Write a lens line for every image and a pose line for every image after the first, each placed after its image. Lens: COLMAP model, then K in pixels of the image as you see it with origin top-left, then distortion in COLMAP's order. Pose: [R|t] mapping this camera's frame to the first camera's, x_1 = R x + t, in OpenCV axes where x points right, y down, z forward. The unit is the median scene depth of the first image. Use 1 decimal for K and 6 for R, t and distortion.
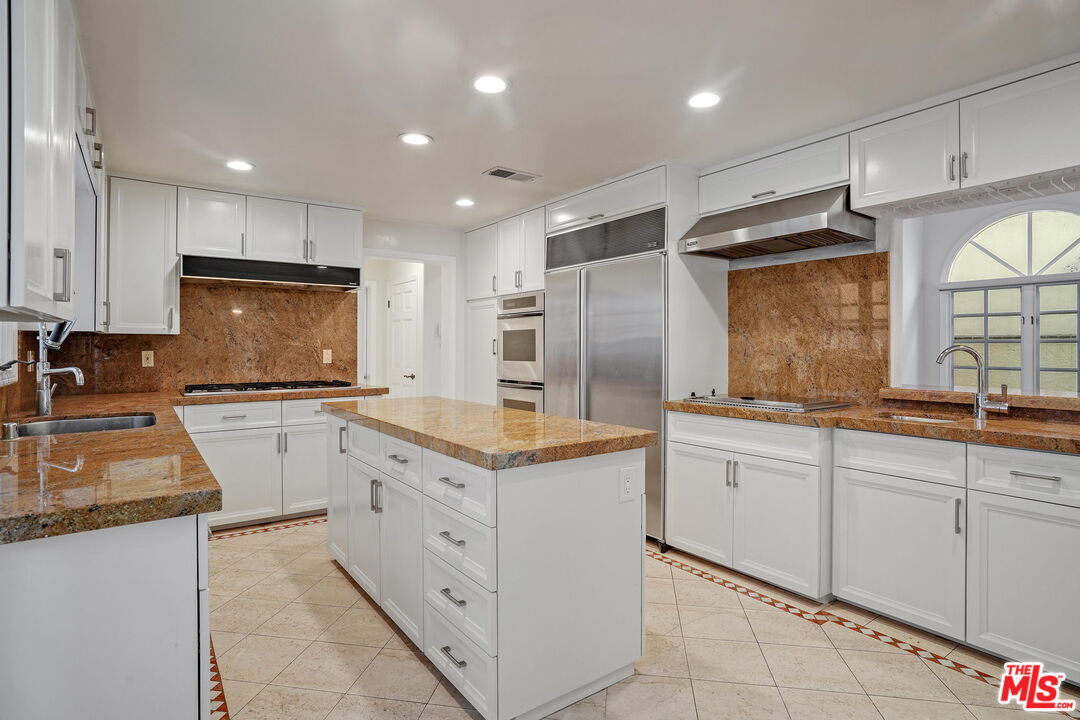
lens RADIAL K [[558.0, 0, 520.3], [0, 558.0, 350.5], [0, 0, 1]] dist [-0.024319, 0.005249]
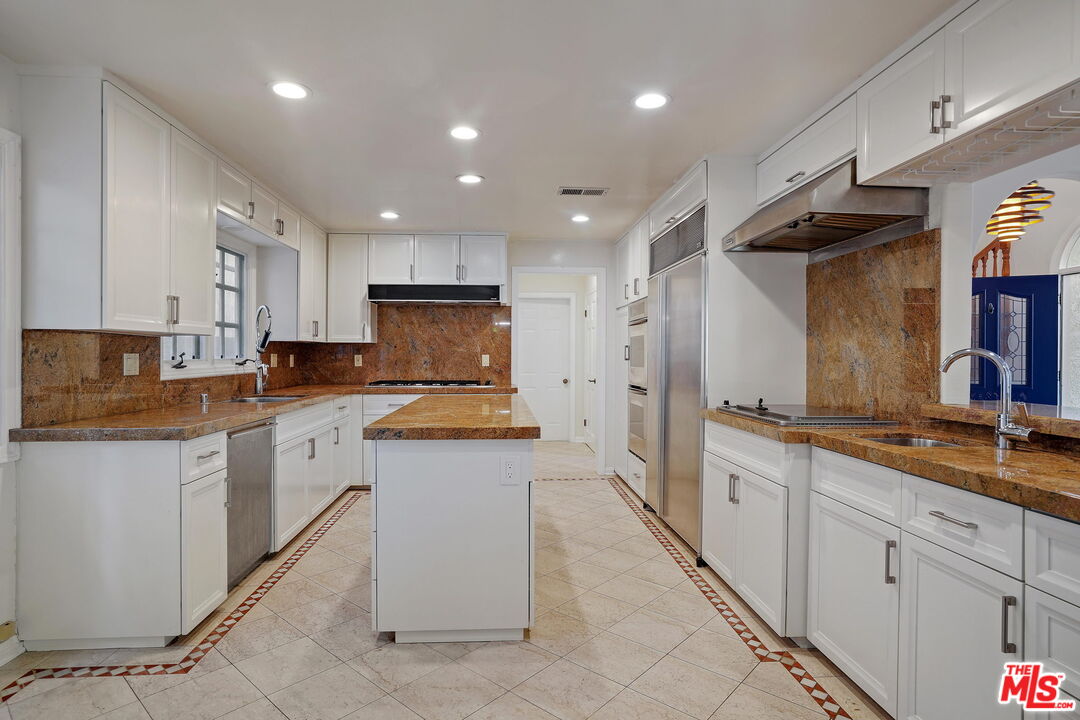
lens RADIAL K [[558.0, 0, 514.4], [0, 558.0, 364.1], [0, 0, 1]] dist [-0.024319, 0.005249]
pose [[0.847260, 0.012843, -0.531023, 0.503448], [-0.008018, 0.999903, 0.011390, 0.006511], [0.531118, -0.005392, 0.847281, 0.023765]]
